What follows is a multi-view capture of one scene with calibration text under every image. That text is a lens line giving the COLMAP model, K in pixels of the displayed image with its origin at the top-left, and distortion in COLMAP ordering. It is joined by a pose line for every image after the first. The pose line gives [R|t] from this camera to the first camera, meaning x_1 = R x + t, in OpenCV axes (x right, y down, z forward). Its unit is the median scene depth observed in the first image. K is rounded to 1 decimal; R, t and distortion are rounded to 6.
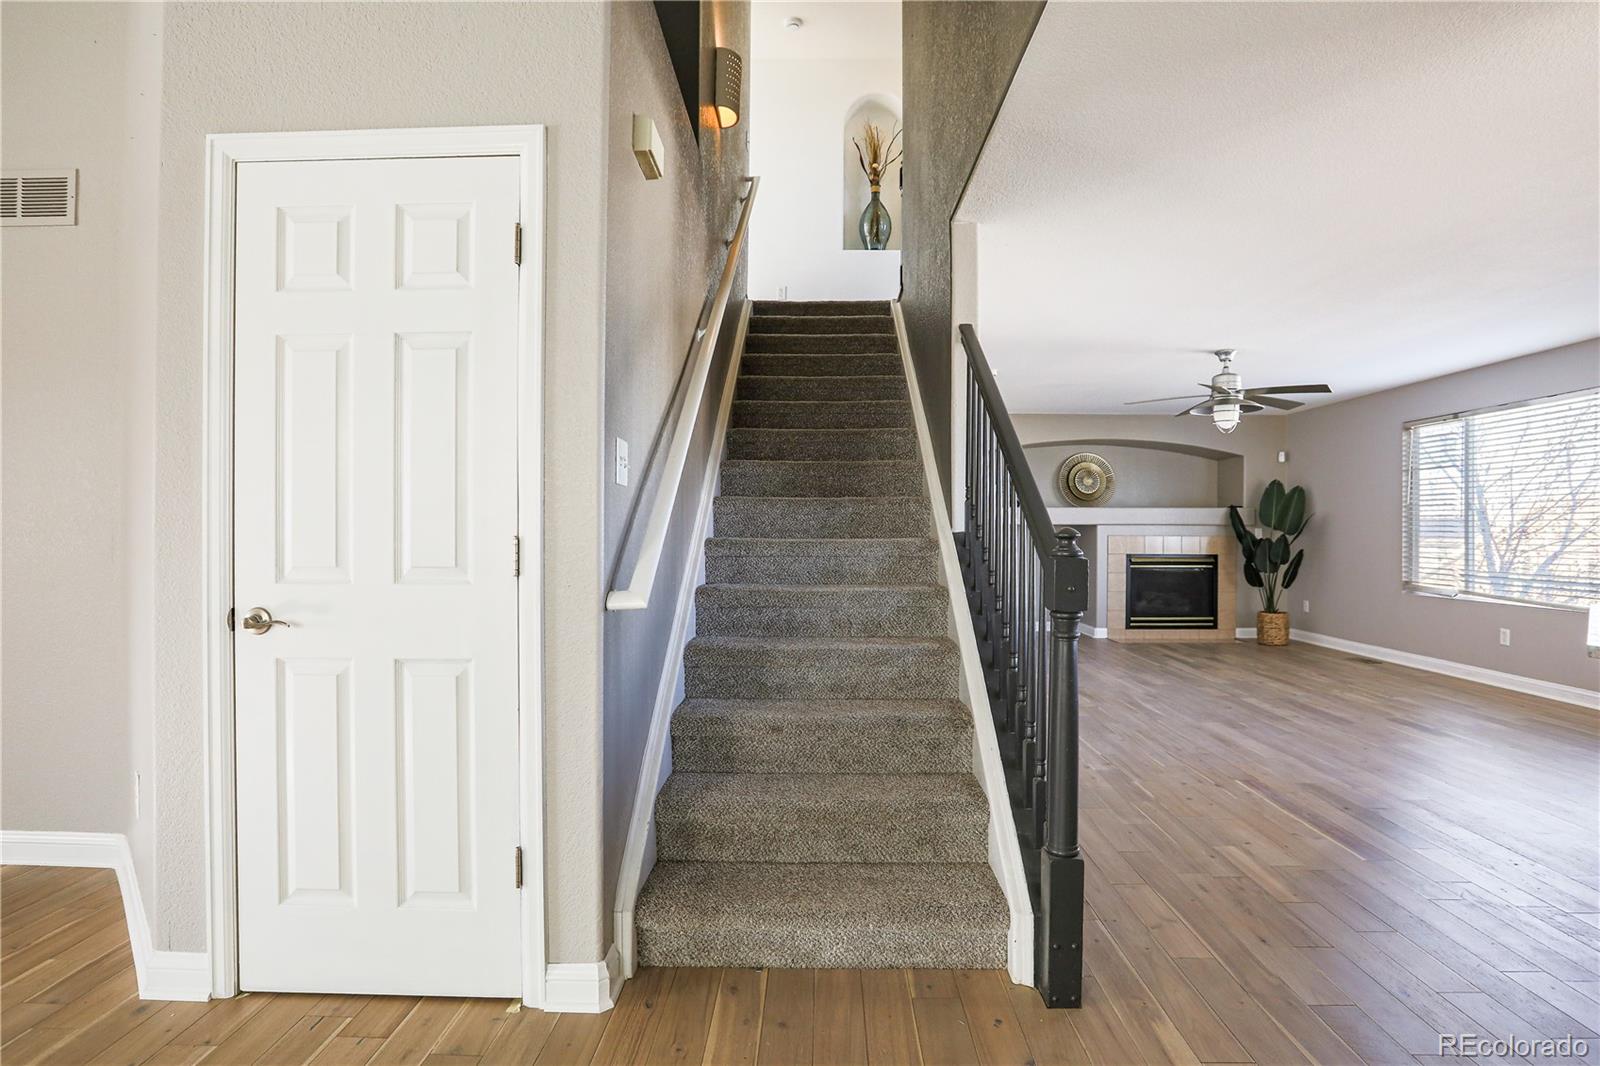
lens RADIAL K [[821.5, 0, 807.0], [0, 821.5, 529.3], [0, 0, 1]] dist [-0.048826, 0.017335]
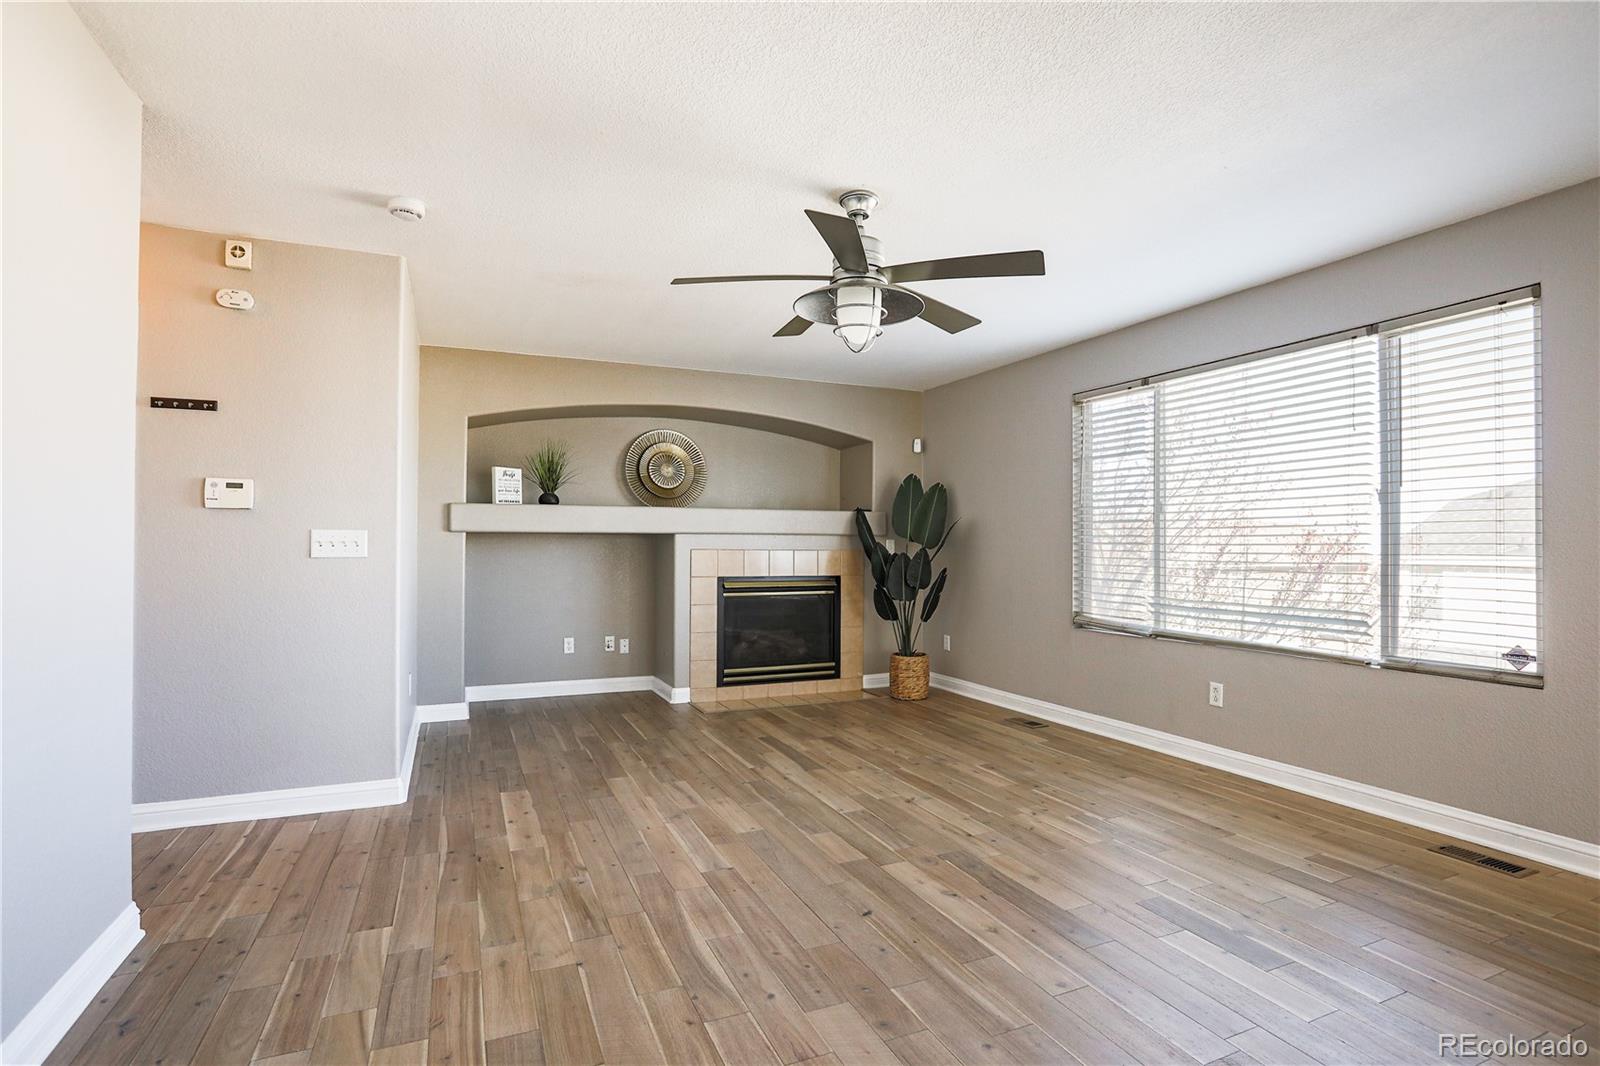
lens RADIAL K [[821.5, 0, 795.3], [0, 821.5, 539.2], [0, 0, 1]] dist [-0.048826, 0.017335]
pose [[0.914662, 0.002288, 0.404213, 0.181159], [-0.000868, 0.999993, -0.003697, 0.001411], [-0.404219, 0.003031, 0.914657, 0.362715]]
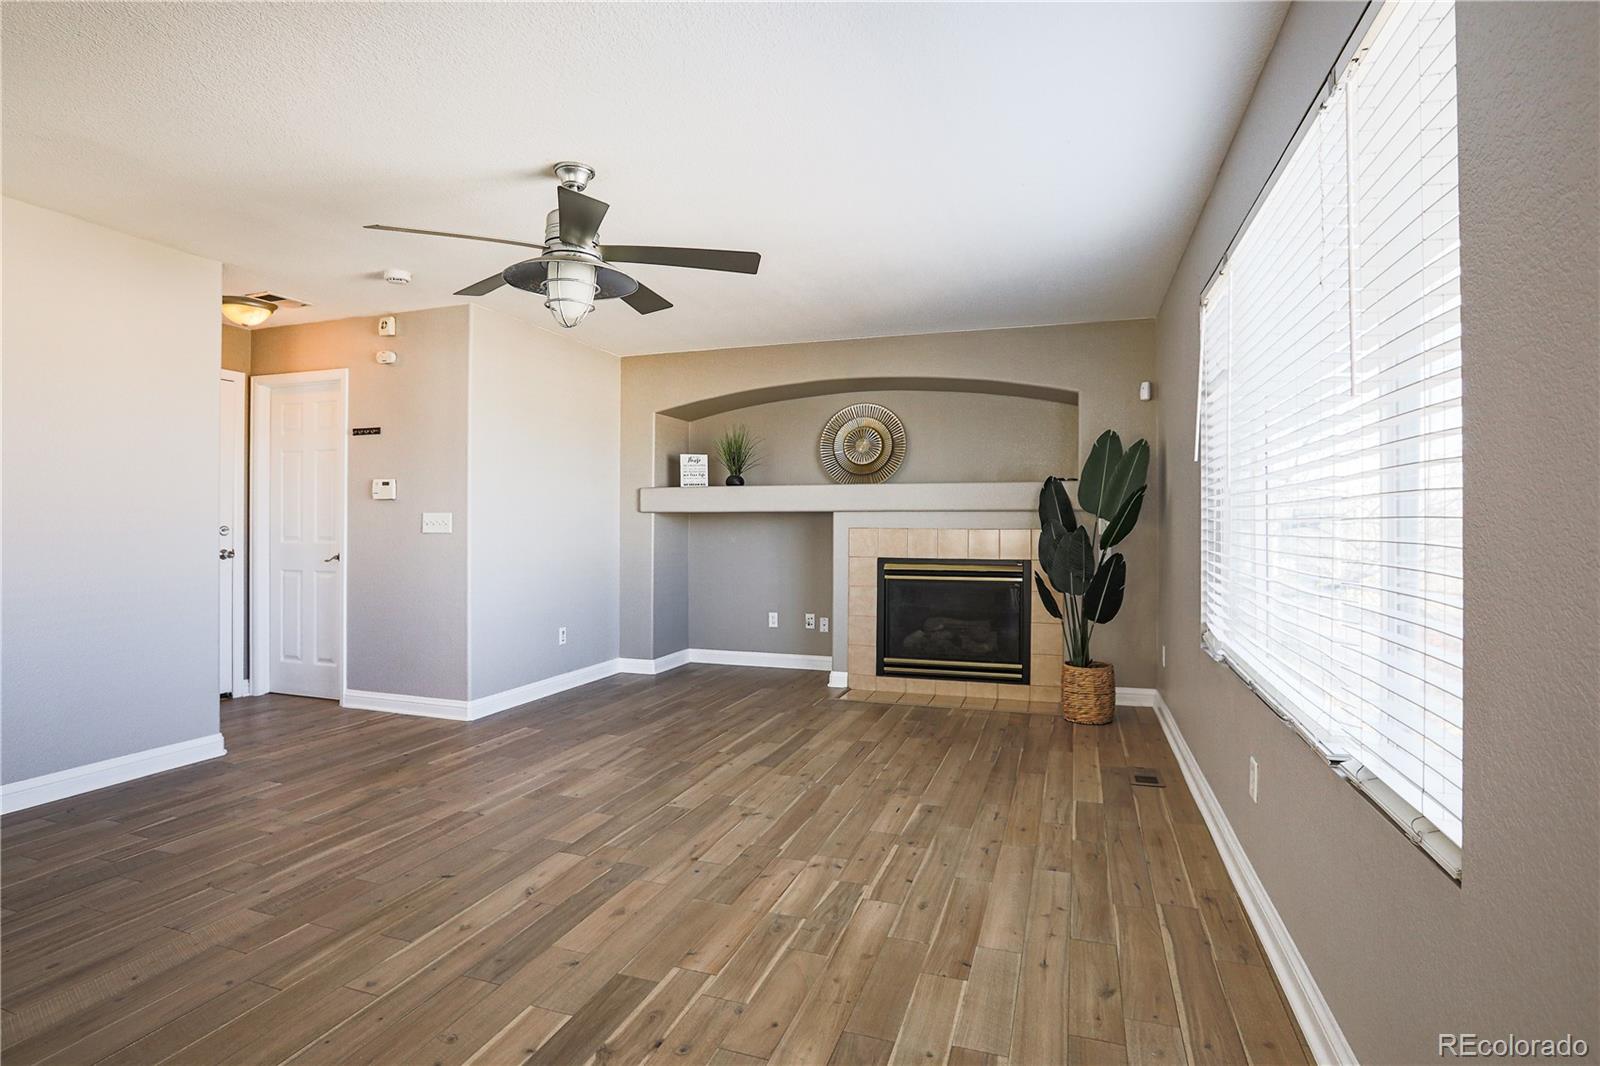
lens RADIAL K [[821.5, 0, 714.3], [0, 821.5, 522.7], [0, 0, 1]] dist [-0.048826, 0.017335]
pose [[0.928077, -0.002785, -0.372378, 0.535971], [0.003128, 0.999995, 0.000316, 0.002740], [0.372376, -0.001458, 0.928081, 0.376608]]
